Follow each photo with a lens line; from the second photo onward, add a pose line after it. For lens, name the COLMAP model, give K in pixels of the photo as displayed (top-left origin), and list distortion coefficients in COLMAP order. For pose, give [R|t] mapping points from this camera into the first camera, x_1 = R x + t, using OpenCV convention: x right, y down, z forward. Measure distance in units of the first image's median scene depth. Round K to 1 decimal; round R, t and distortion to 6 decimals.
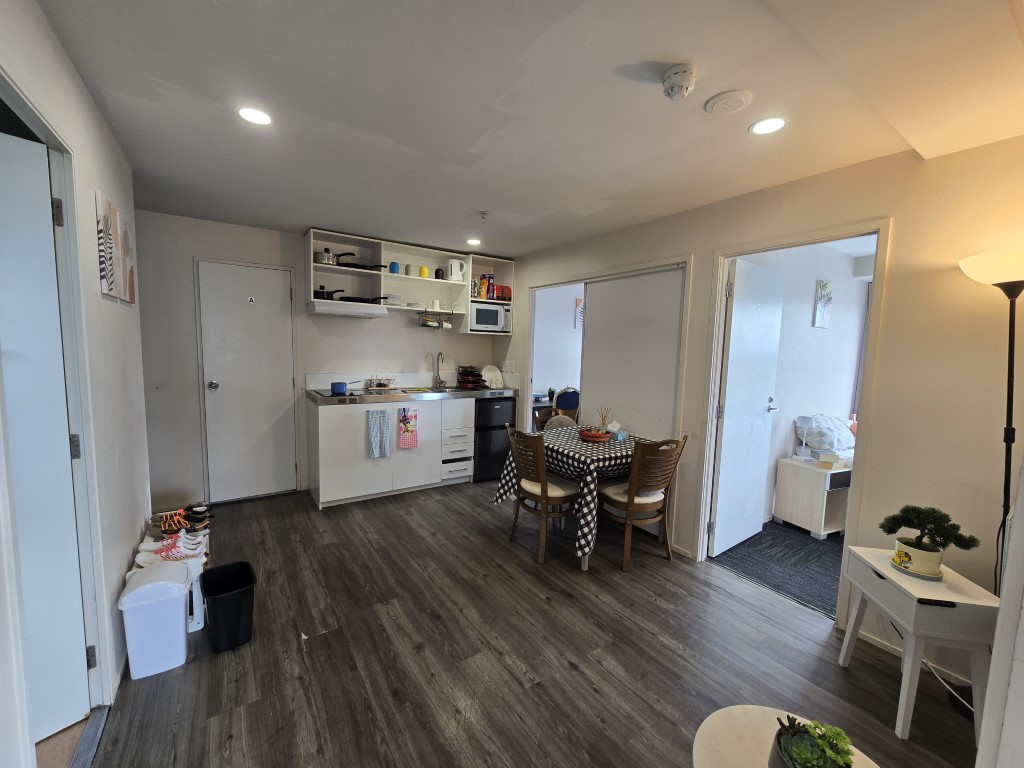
lens RADIAL K [[418.3, 0, 507.8], [0, 418.3, 387.7], [0, 0, 1]] dist [-0.011236, 0.003976]
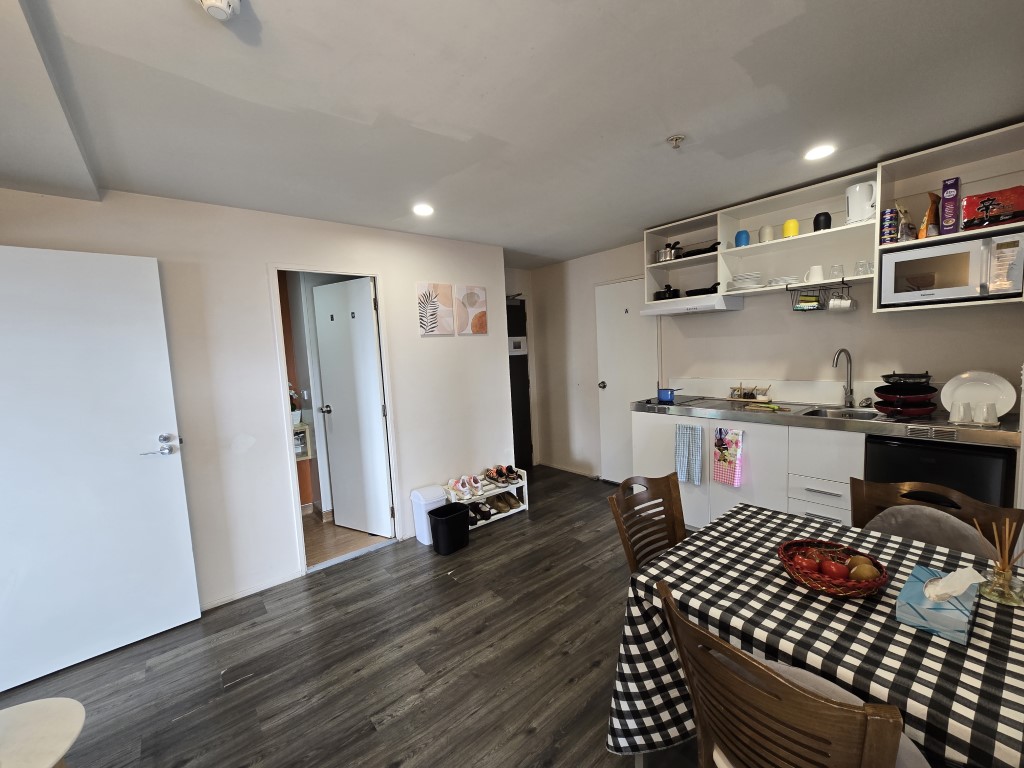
lens RADIAL K [[418.3, 0, 507.8], [0, 418.3, 387.7], [0, 0, 1]] dist [-0.011236, 0.003976]
pose [[0.098872, 0.058487, -0.993380, 0.401012], [-0.043840, 0.997558, 0.054369, -0.042551], [0.994134, 0.038174, 0.101195, 0.485055]]
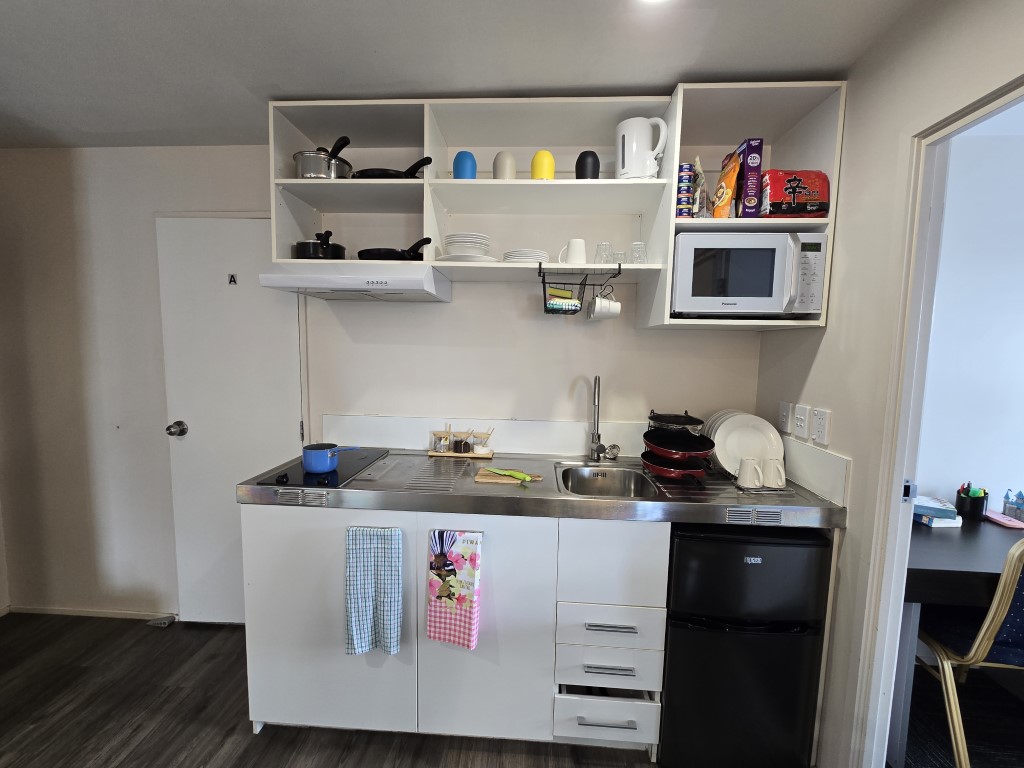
lens RADIAL K [[418.3, 0, 507.8], [0, 418.3, 387.7], [0, 0, 1]] dist [-0.011236, 0.003976]
pose [[0.795481, 0.041251, -0.604572, 0.011410], [-0.054647, 0.998499, -0.003774, -0.070569], [0.603509, 0.036041, 0.796541, 0.659854]]
